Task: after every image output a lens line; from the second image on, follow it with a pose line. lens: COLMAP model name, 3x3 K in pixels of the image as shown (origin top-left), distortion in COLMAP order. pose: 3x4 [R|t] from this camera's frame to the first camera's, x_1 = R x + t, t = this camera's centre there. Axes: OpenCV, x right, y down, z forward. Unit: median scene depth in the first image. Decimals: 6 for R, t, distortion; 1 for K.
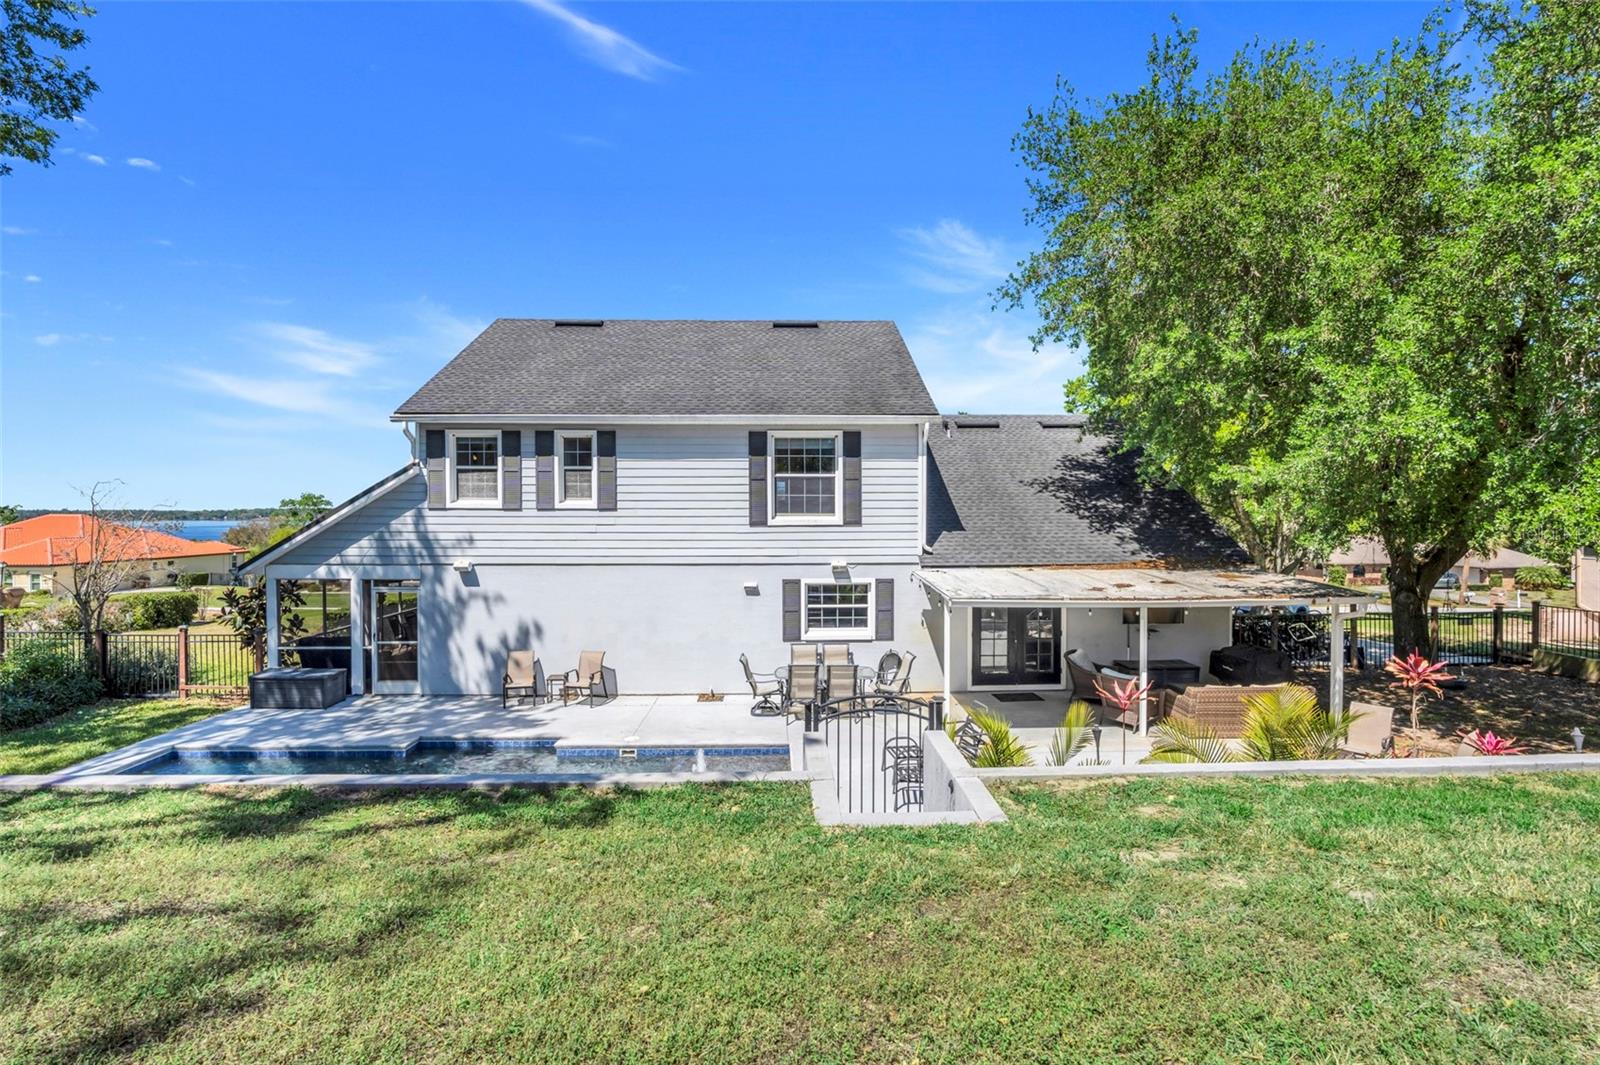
lens RADIAL K [[789.2, 0, 806.5], [0, 789.2, 533.2], [0, 0, 1]] dist [-0.005727, -0.000208]
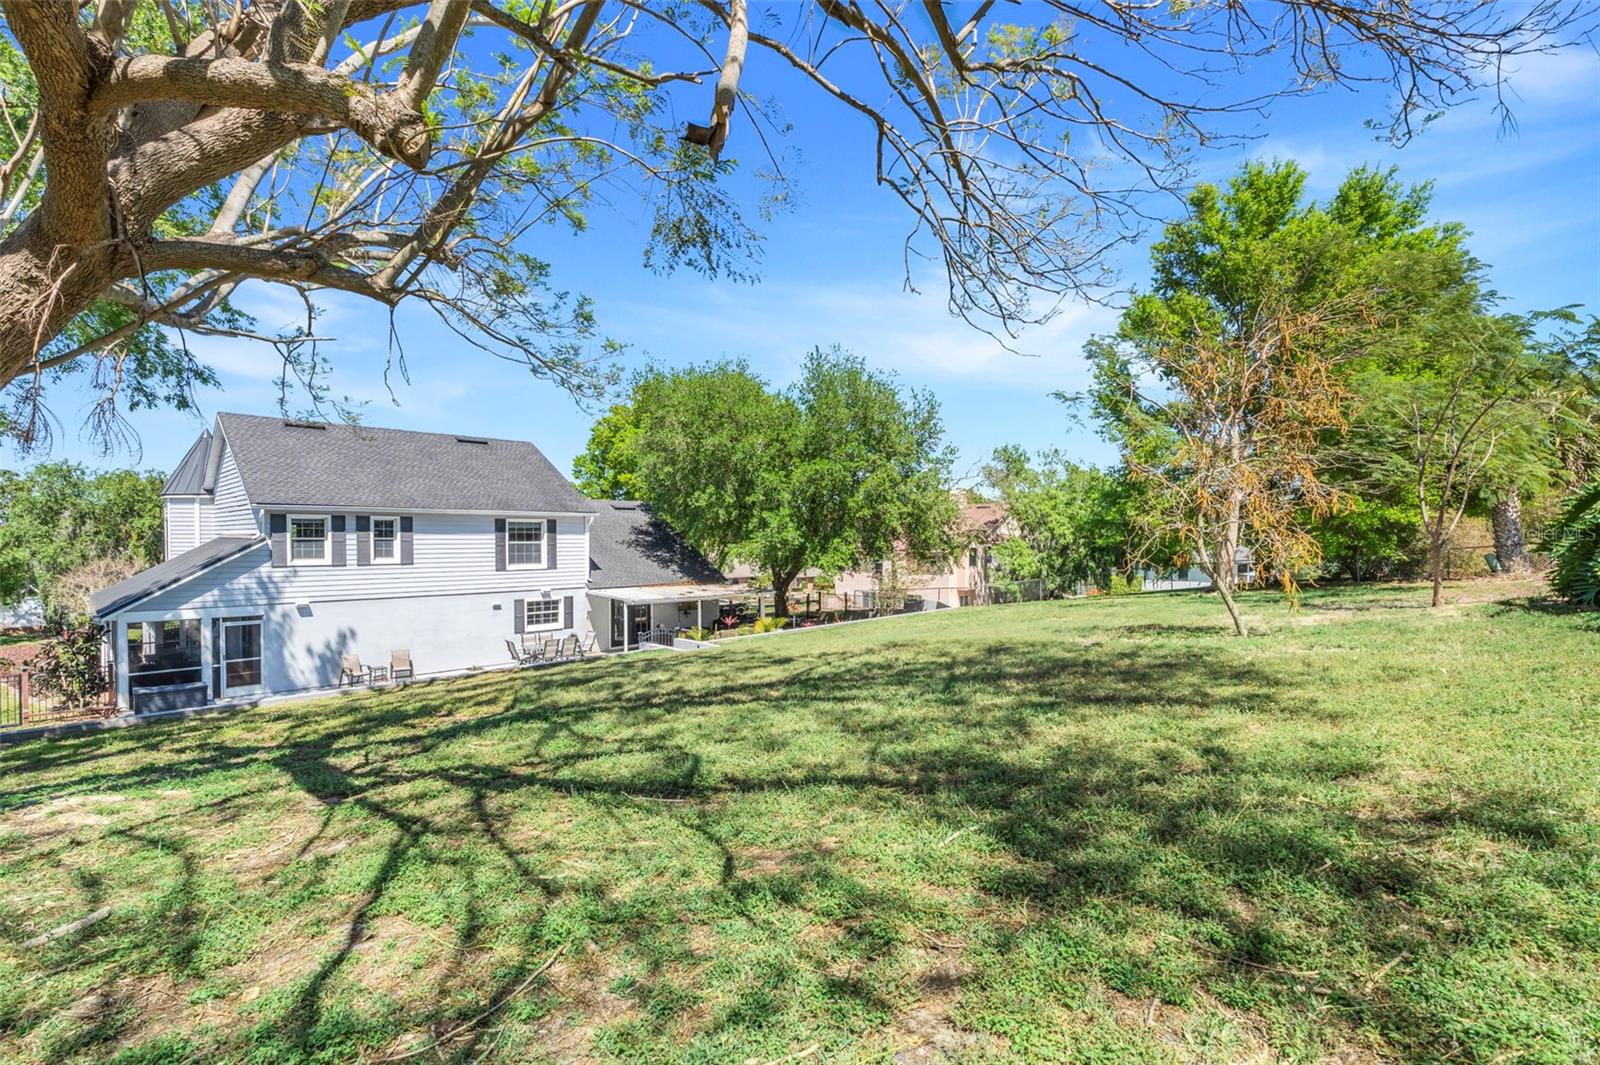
lens RADIAL K [[753.9, 0, 798.9], [0, 753.9, 532.5], [0, 0, 1]] dist [0.020392, 0.000014]
pose [[0.754509, 0.001427, 0.656288, -0.678009], [0.019192, 0.999522, -0.024238, -0.041624], [-0.656008, 0.030884, 0.754121, -0.750640]]
